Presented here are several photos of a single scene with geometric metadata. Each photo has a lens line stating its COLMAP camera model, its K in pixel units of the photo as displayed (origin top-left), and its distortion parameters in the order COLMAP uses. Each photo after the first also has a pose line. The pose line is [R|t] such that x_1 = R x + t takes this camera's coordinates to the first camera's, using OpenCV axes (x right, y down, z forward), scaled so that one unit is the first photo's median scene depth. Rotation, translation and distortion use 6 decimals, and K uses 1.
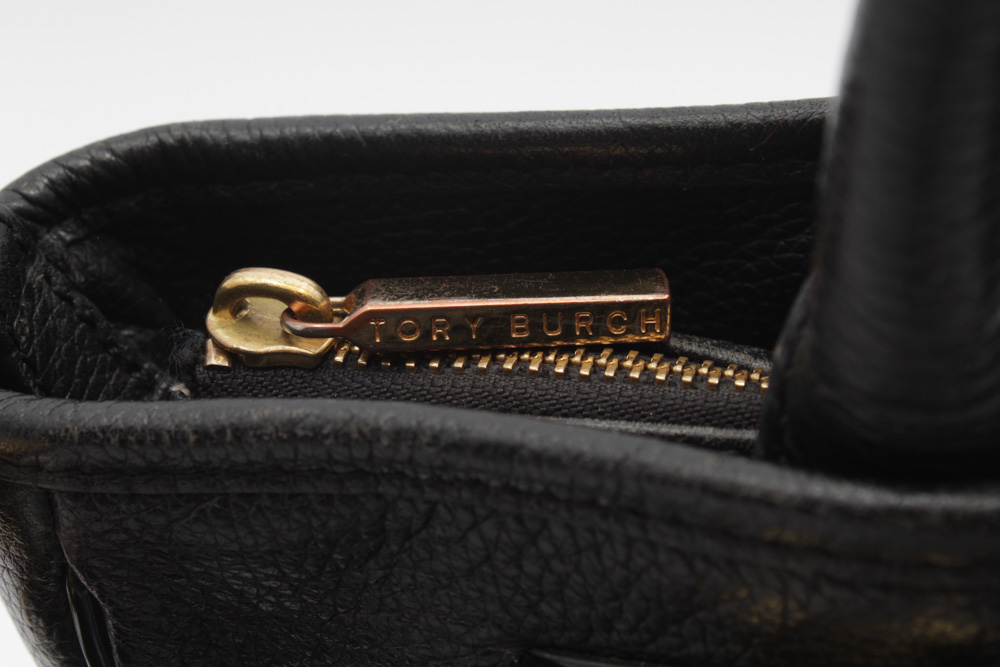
lens RADIAL K [[1629.4, 0, 501.9], [0, 1629.4, 332.8], [0, 0, 1]] dist [-0.021990, 0.000000]
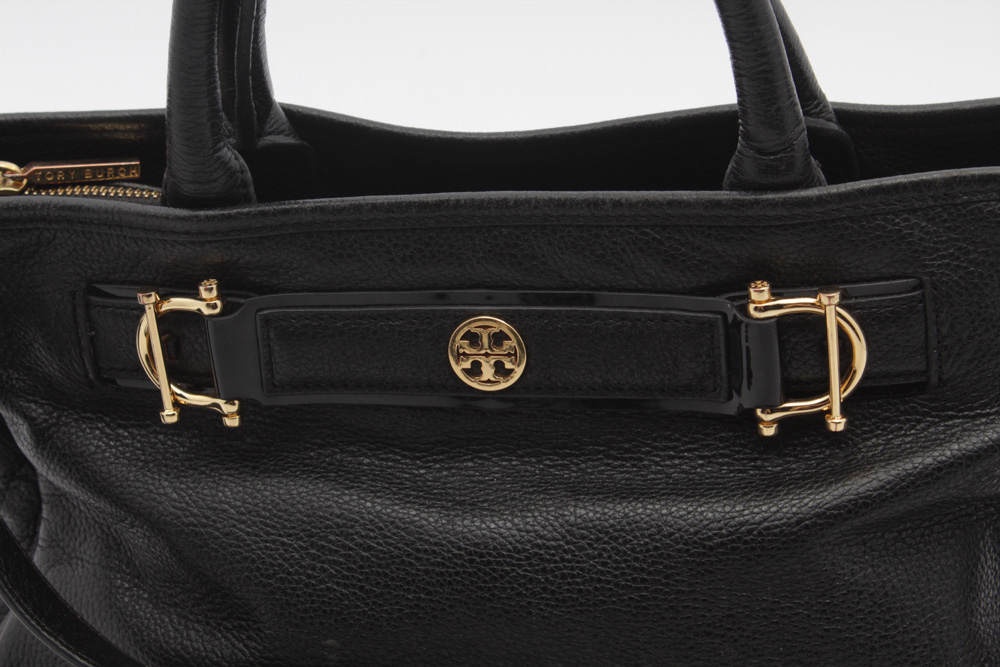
lens RADIAL K [[1629.4, 0, 498.0], [0, 1629.4, 331.6], [0, 0, 1]] dist [-0.021990, 0.000000]
pose [[0.988106, -0.007476, 0.153594, 0.309184], [0.019945, 0.996611, -0.079805, 0.558056], [-0.152477, 0.081919, 0.984906, -2.128020]]
